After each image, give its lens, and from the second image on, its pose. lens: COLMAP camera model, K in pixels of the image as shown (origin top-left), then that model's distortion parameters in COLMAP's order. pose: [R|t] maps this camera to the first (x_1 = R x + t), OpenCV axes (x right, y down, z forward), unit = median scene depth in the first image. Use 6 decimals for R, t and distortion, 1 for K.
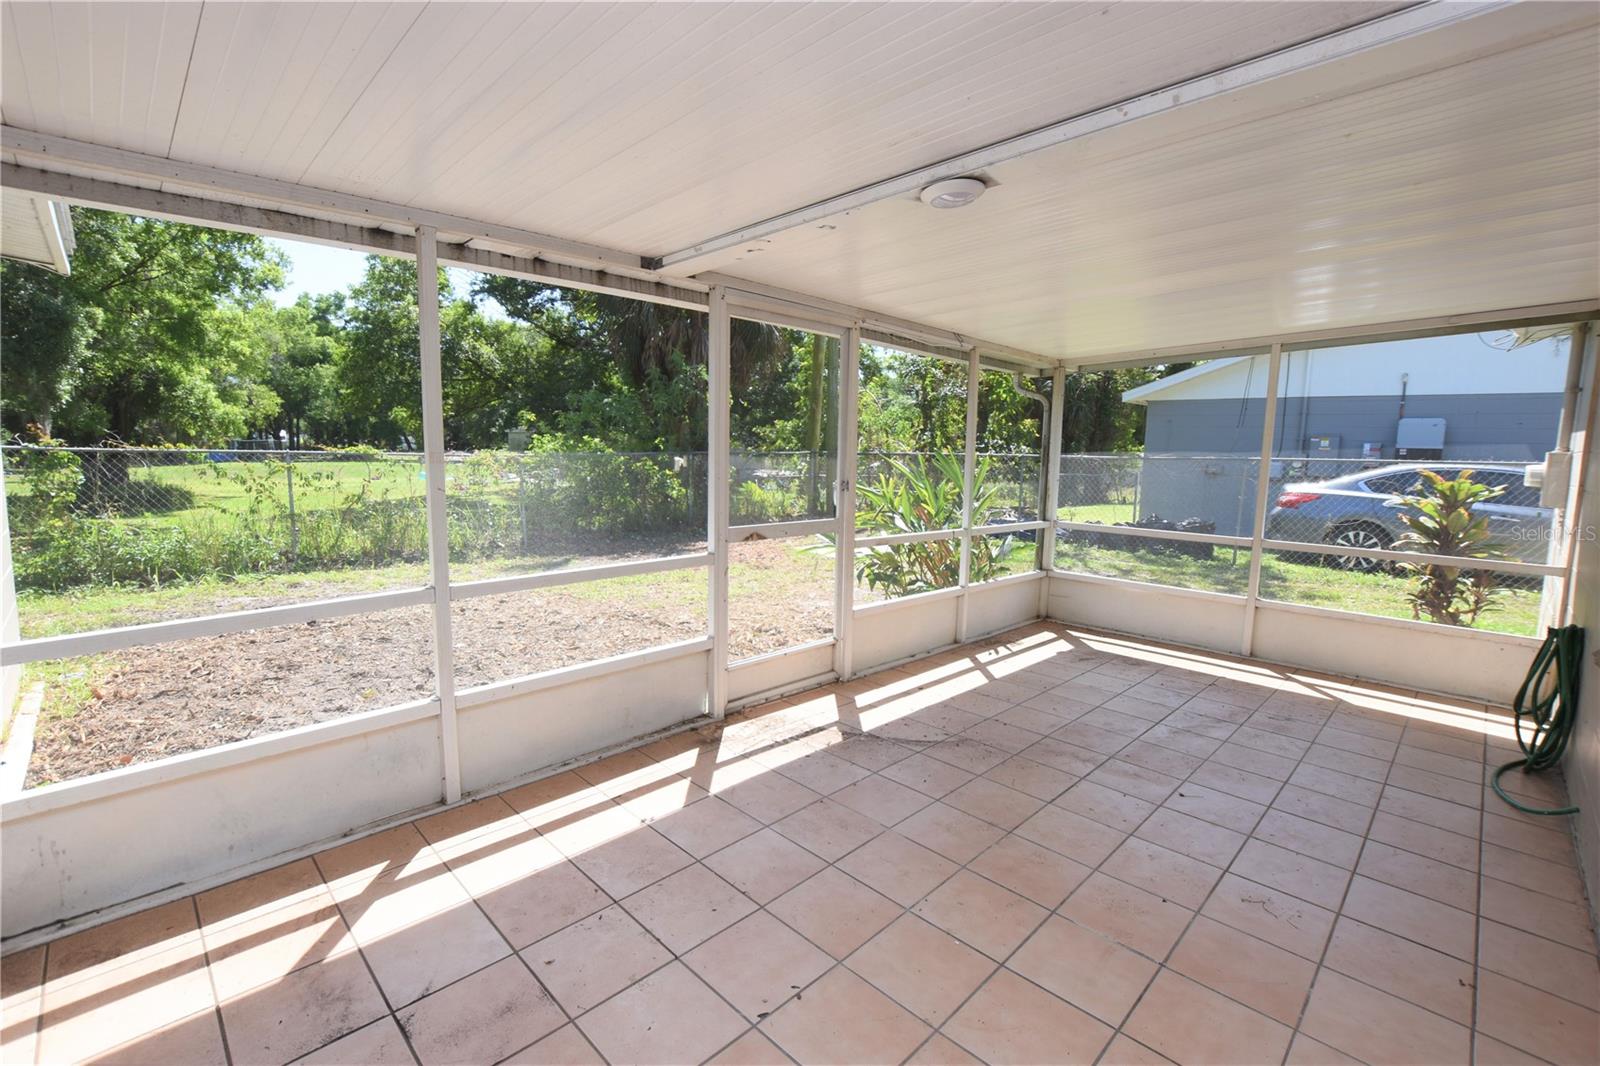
lens RADIAL K [[710.1, 0, 789.2], [0, 710.1, 531.4], [0, 0, 1]] dist [-0.025226, 0.000298]
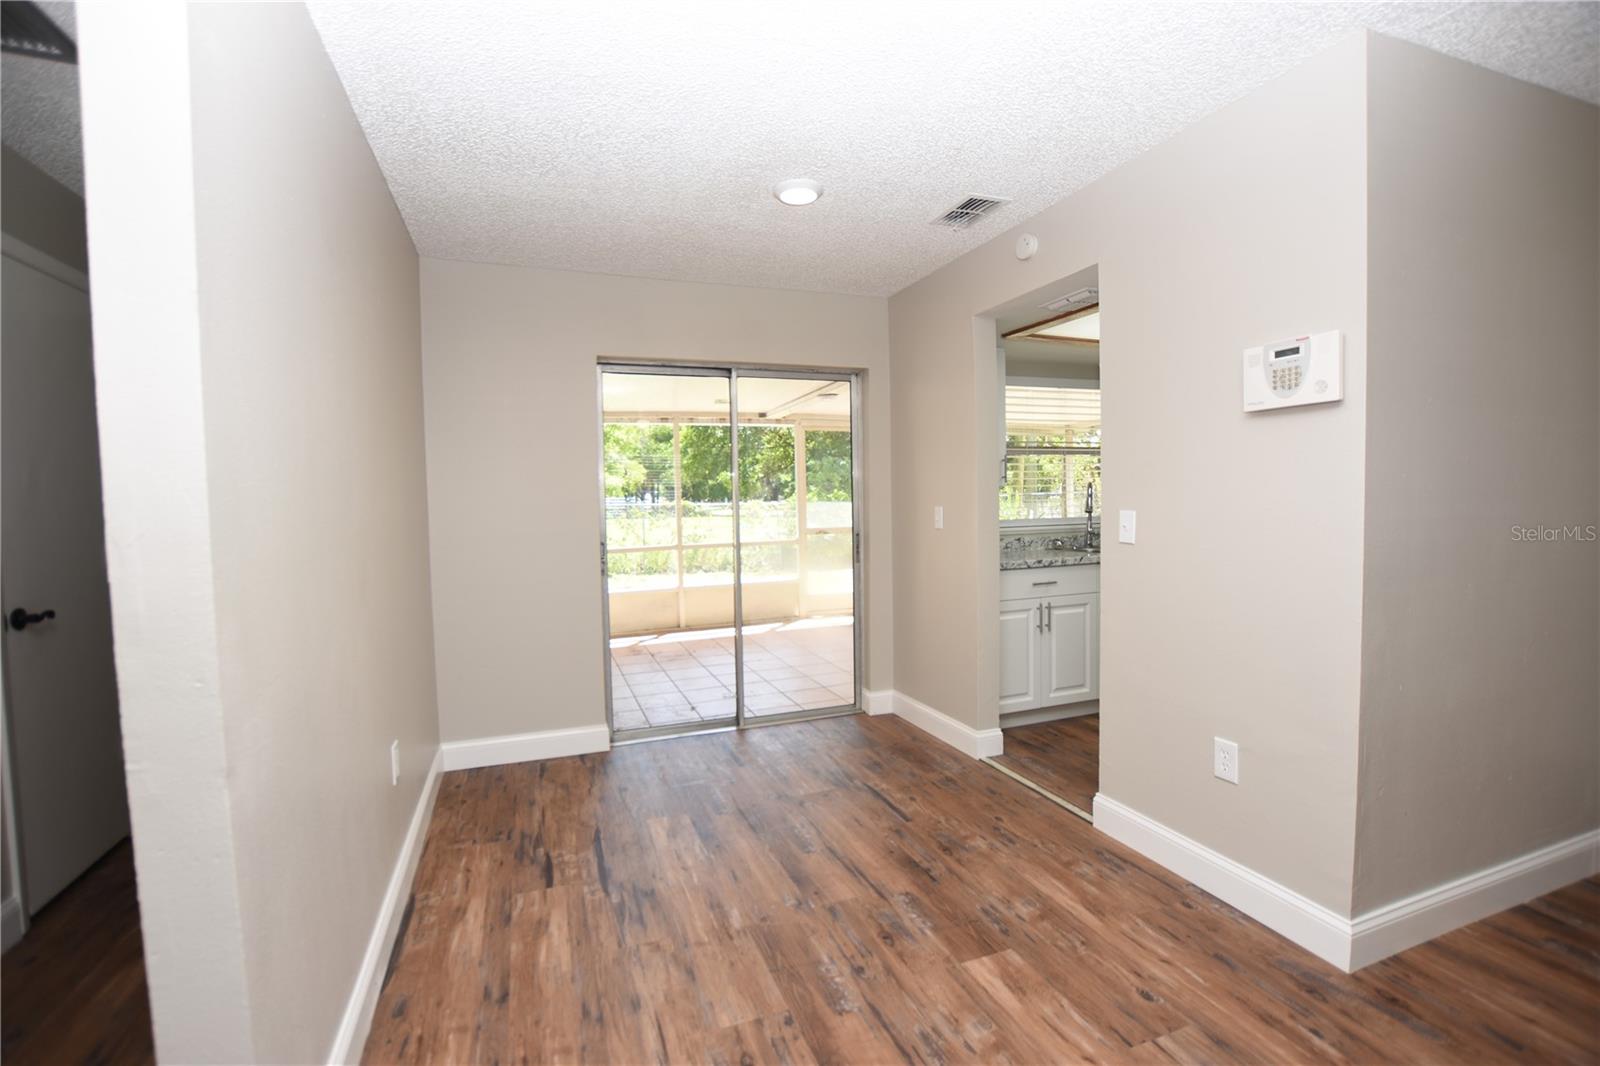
lens RADIAL K [[710.1, 0, 789.2], [0, 710.1, 531.4], [0, 0, 1]] dist [-0.025226, 0.000298]
pose [[0.909764, -0.019492, -0.414668, 0.793757], [-0.009778, 0.997614, -0.068347, 0.160737], [0.415011, 0.066235, 0.907402, -1.012470]]
